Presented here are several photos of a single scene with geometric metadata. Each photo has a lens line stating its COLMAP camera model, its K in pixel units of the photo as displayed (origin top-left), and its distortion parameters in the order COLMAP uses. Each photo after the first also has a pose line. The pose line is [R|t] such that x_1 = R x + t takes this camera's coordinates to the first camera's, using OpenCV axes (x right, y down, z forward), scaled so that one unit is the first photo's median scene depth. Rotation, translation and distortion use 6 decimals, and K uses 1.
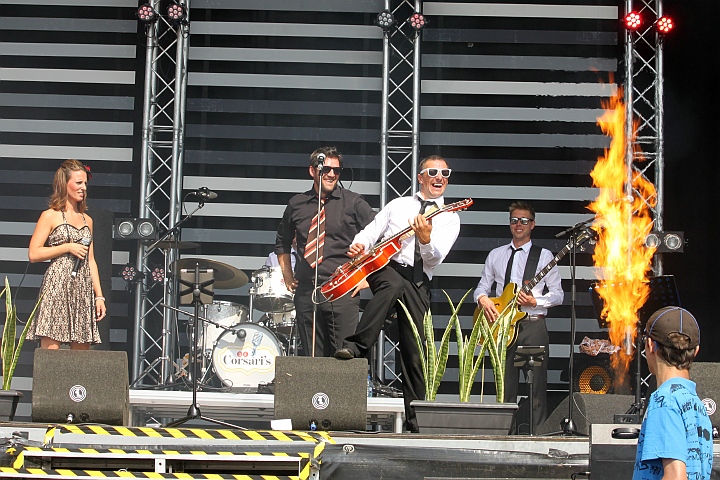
lens RADIAL K [[2792.7, 0, 360.0], [0, 2792.7, 240.0], [0, 0, 1]] dist [-0.566638, -0.298195]
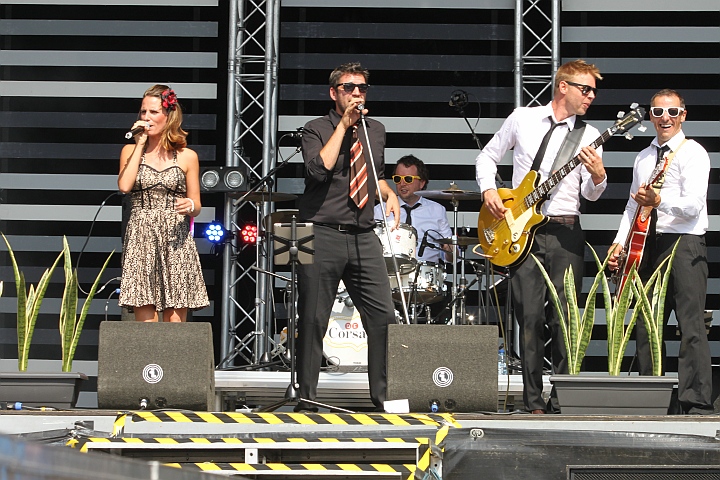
lens RADIAL K [[3392.1, 0, 360.0], [0, 3392.1, 240.0], [0, 0, 1]] dist [-0.203284, 1.702731]
pose [[0.998956, -0.016649, -0.042531, 0.004048], [0.017157, 0.999785, 0.011608, 0.003339], [0.042328, -0.012326, 0.999028, -0.016630]]
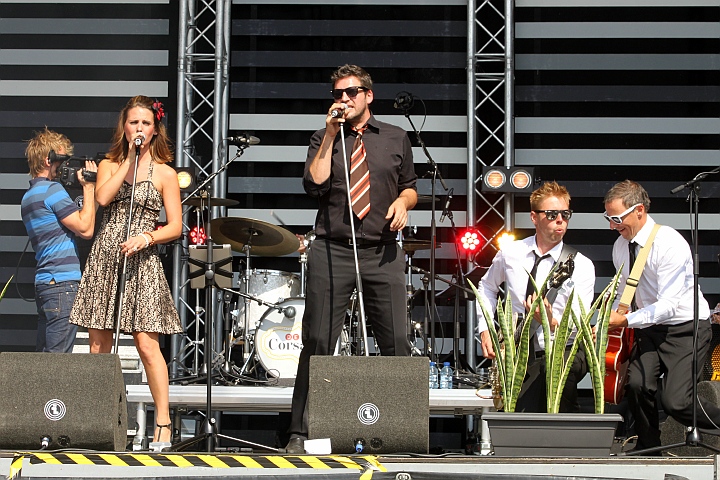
lens RADIAL K [[2874.6, 0, 360.0], [0, 2874.6, 240.0], [0, 0, 1]] dist [-0.192332, -4.473880]
pose [[0.998537, -0.019030, -0.050604, 0.019874], [0.020569, 0.999337, 0.030053, -0.011578], [0.049999, -0.031050, 0.998266, 0.165783]]
